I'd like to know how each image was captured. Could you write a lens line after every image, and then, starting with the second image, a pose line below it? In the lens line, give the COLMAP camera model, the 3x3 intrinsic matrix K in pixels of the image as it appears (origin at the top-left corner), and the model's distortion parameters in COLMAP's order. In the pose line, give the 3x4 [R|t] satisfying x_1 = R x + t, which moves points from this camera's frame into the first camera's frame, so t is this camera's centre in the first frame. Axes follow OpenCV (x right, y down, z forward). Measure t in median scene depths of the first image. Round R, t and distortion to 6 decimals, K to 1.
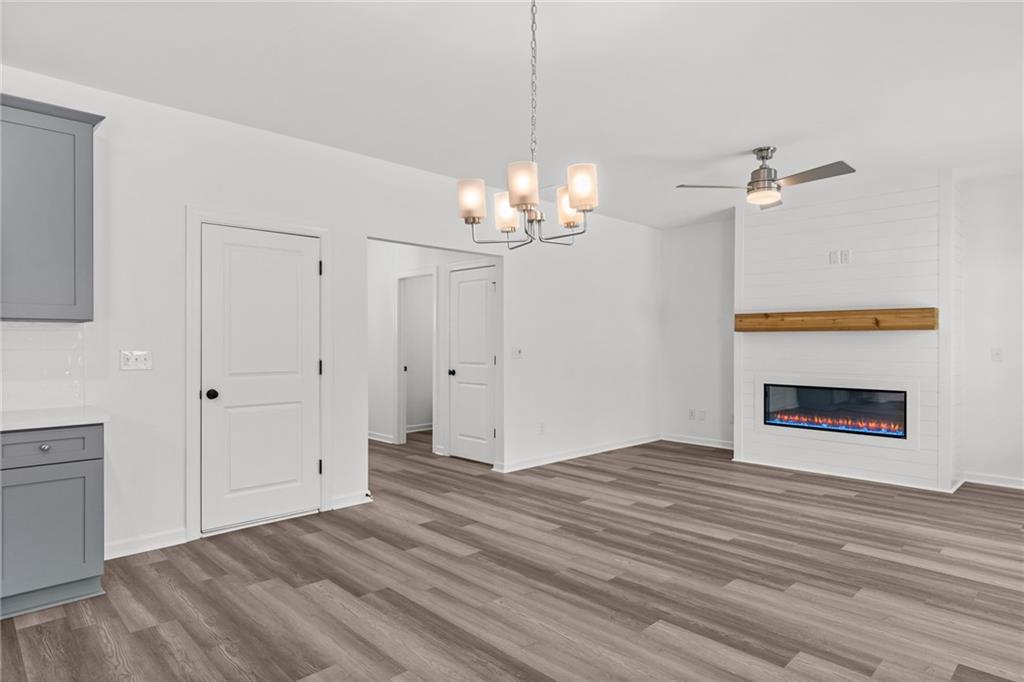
lens RADIAL K [[582.9, 0, 512.0], [0, 582.9, 341.0], [0, 0, 1]] dist [-0.000314, -0.000786]
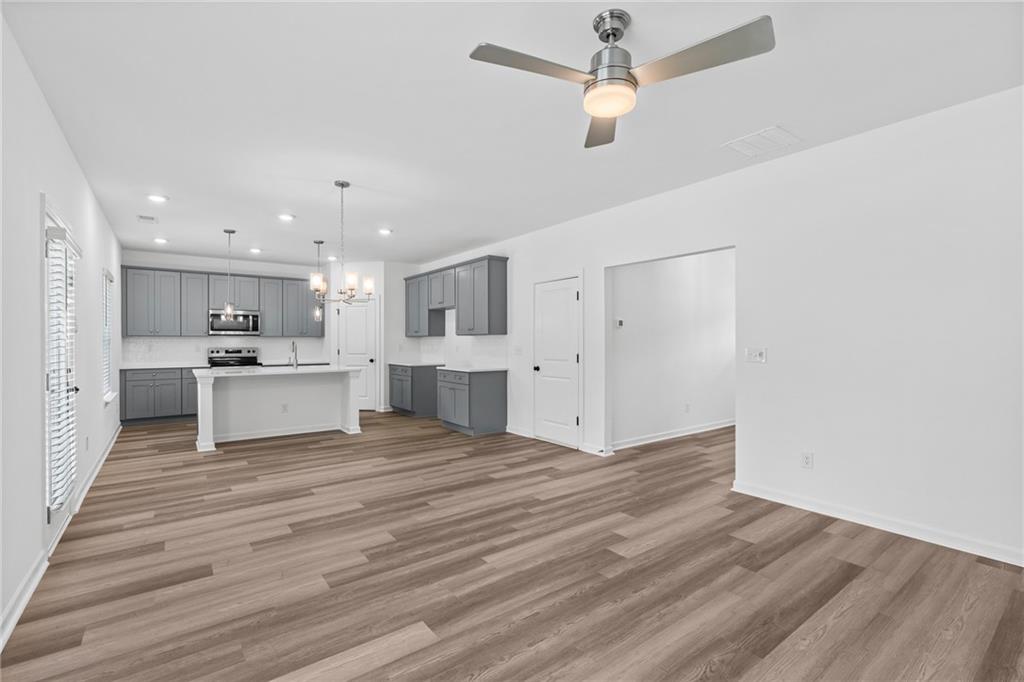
lens RADIAL K [[460.0, 0, 512.0], [0, 460.0, 341.0], [0, 0, 1]] dist [0.001462, 0.000279]
pose [[-0.133114, -0.002744, -0.991097, 1.131029], [0.004852, 0.999982, -0.003420, 0.001245], [0.991089, -0.005264, -0.133098, 1.190998]]
